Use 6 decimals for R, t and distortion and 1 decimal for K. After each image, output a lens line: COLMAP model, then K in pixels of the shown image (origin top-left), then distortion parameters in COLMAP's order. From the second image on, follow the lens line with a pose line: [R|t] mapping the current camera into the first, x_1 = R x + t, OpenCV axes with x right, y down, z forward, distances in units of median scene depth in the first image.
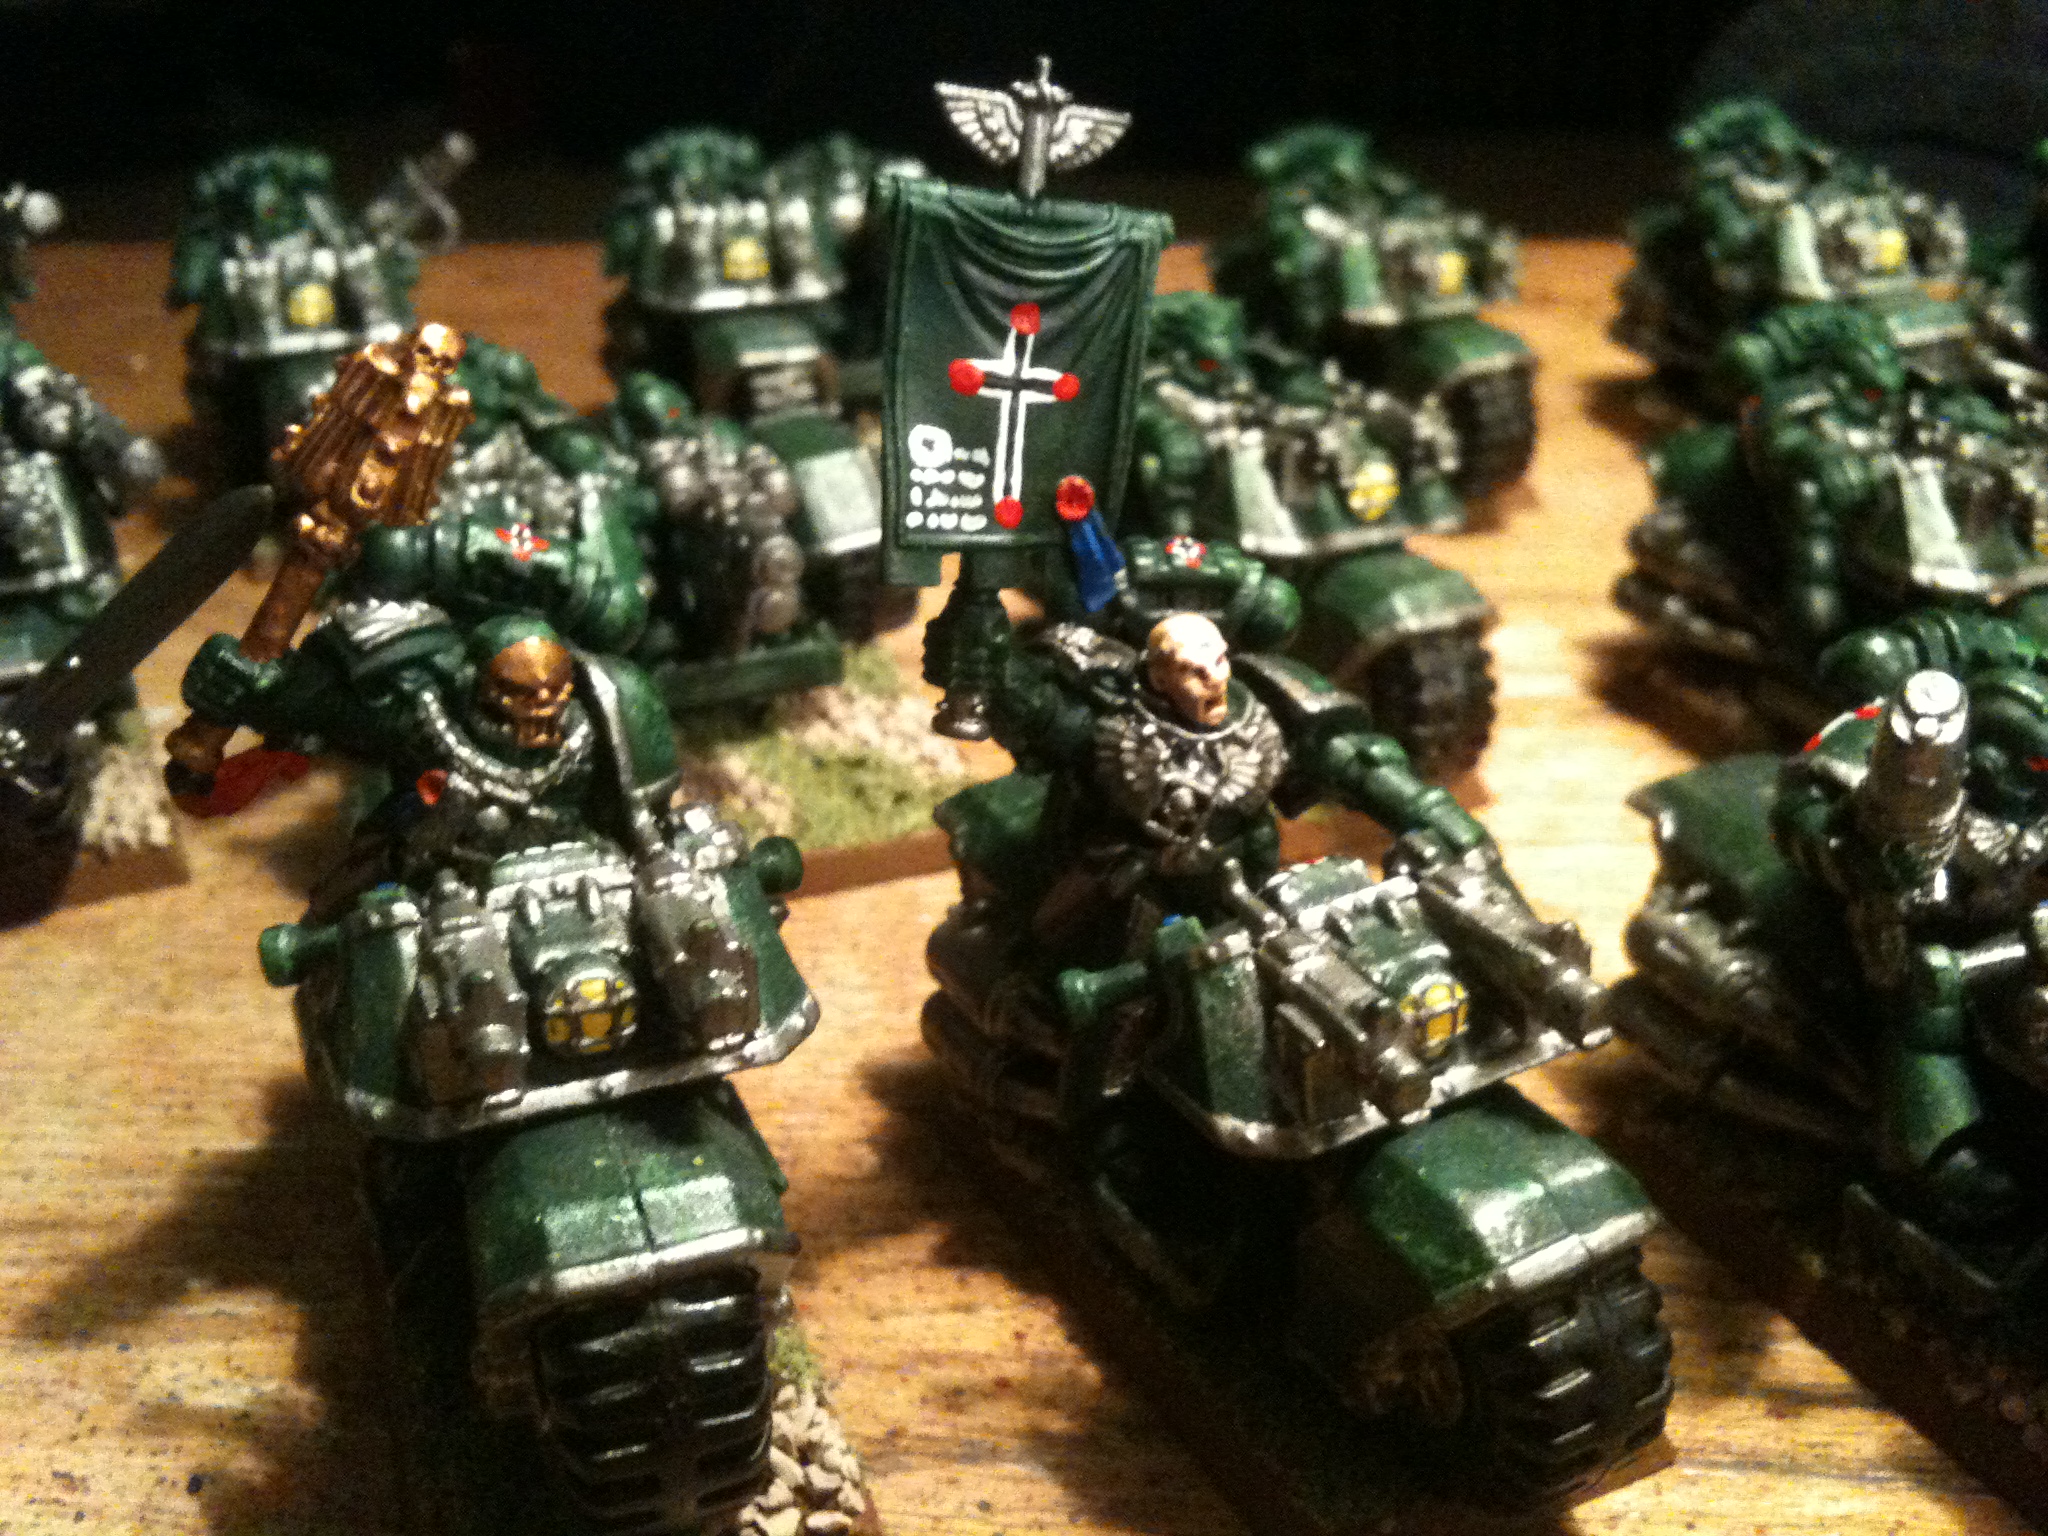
lens RADIAL K [[2555.9, 0, 1024.0], [0, 2555.9, 768.0], [0, 0, 1]] dist [0.056945, -0.375889]
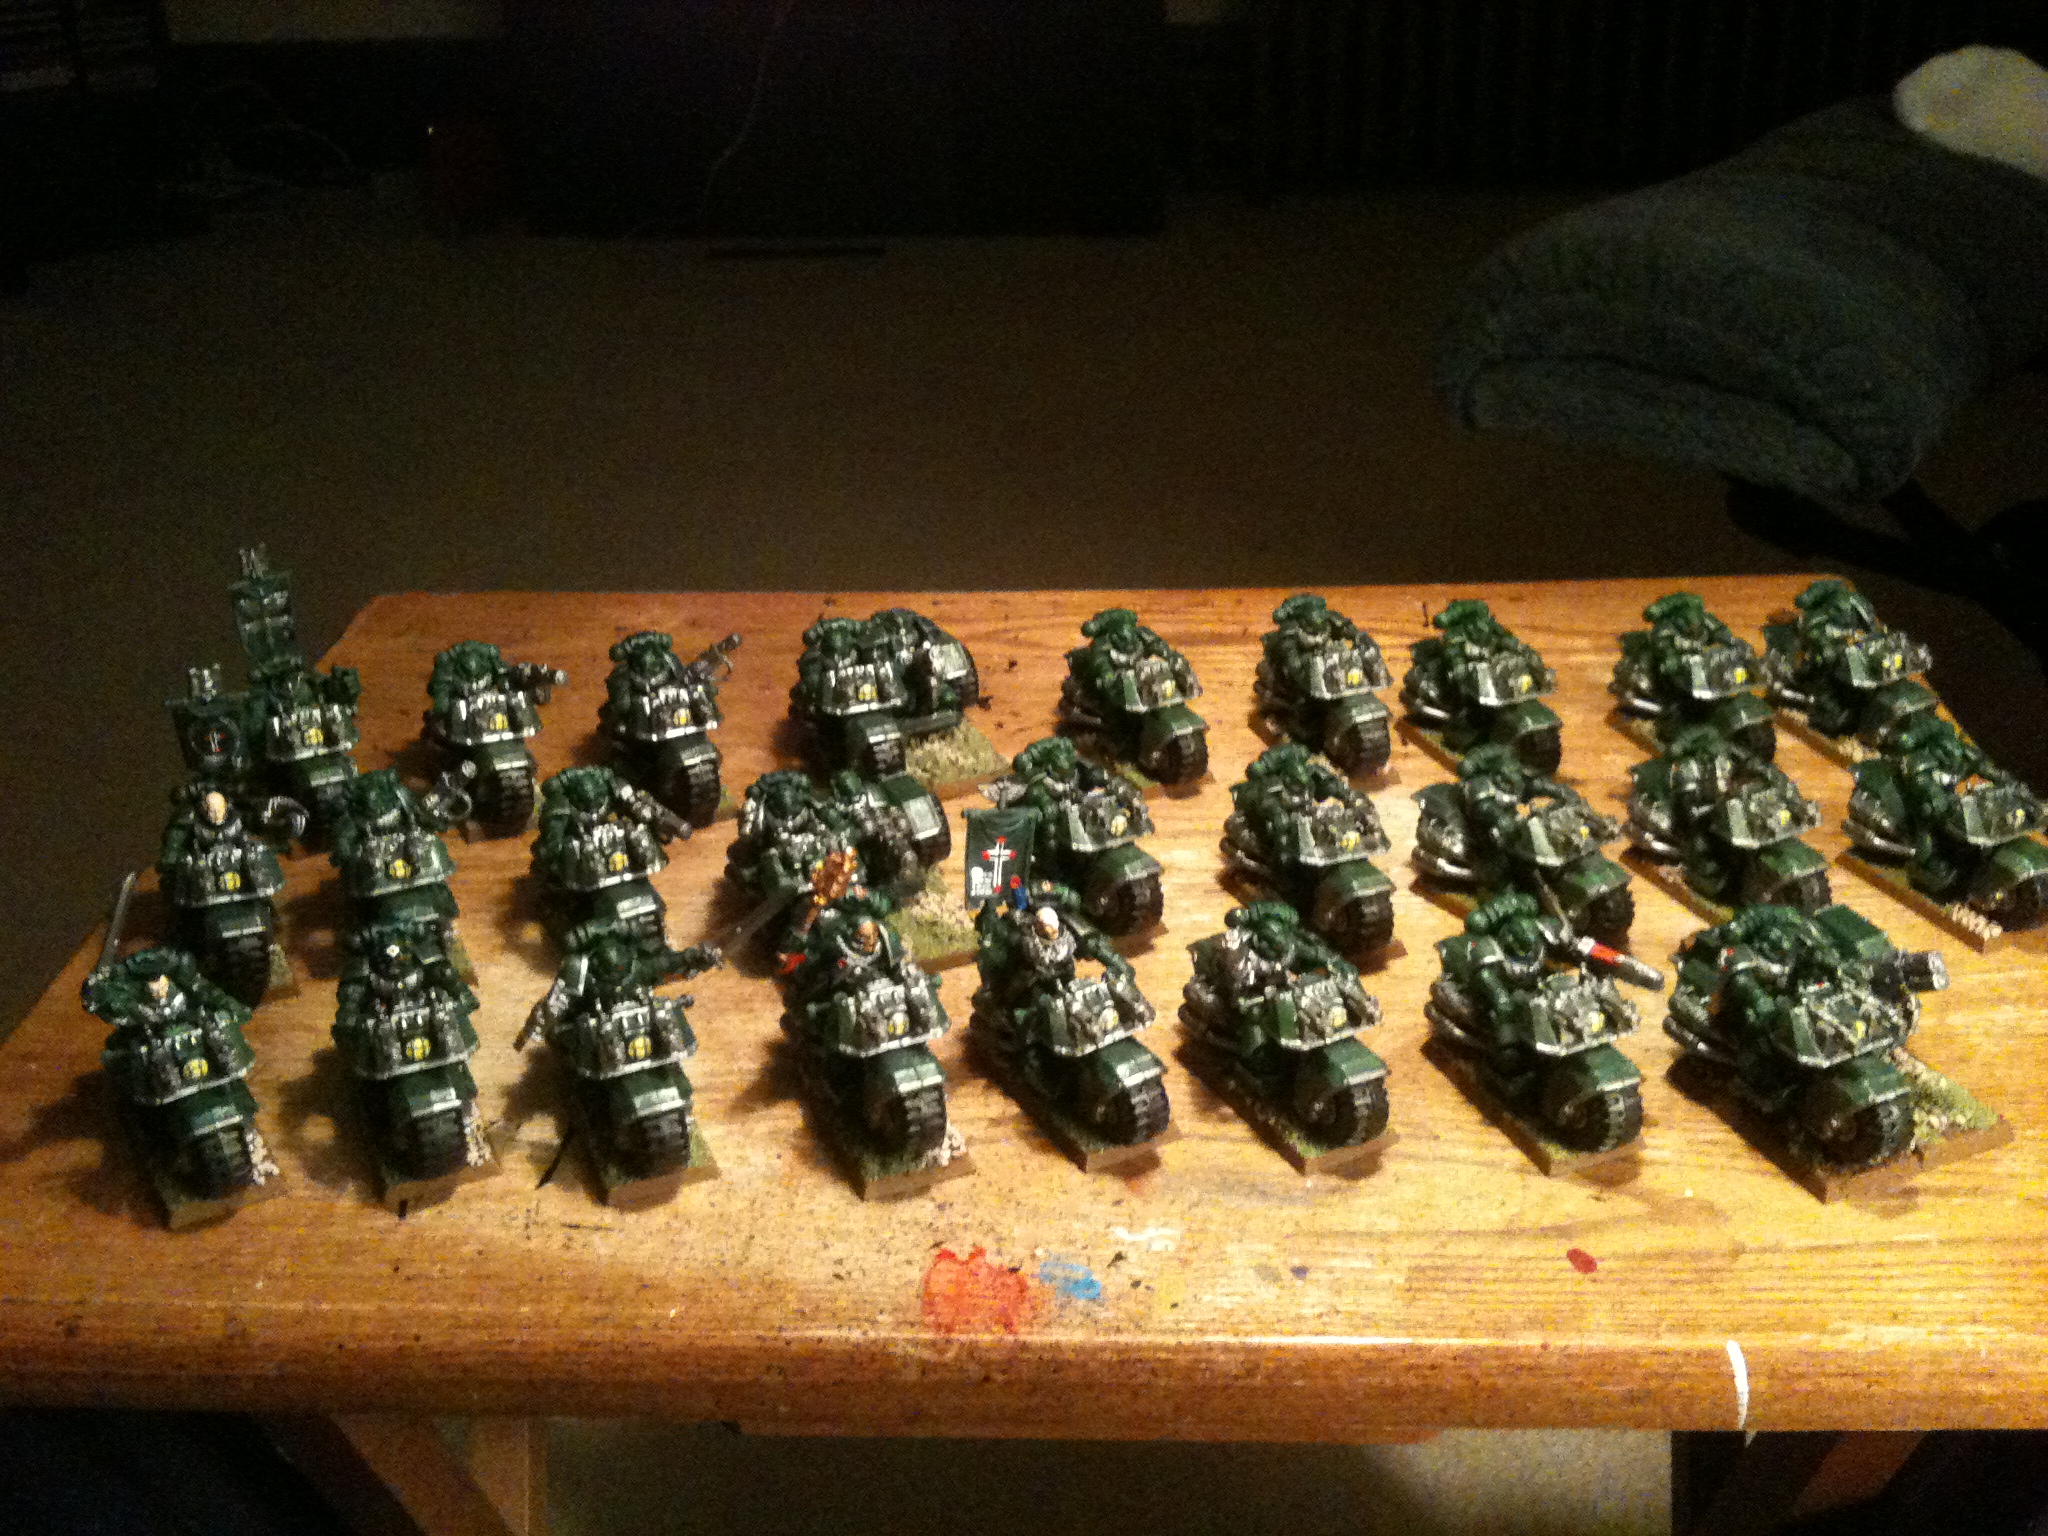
lens RADIAL K [[2555.9, 0, 1024.0], [0, 2555.9, 768.0], [0, 0, 1]] dist [0.056945, -0.375889]
pose [[0.999331, -0.021749, 0.029404, -0.068172], [0.021309, 0.999657, 0.015211, -0.307136], [-0.029725, -0.014574, 0.999452, -2.541682]]
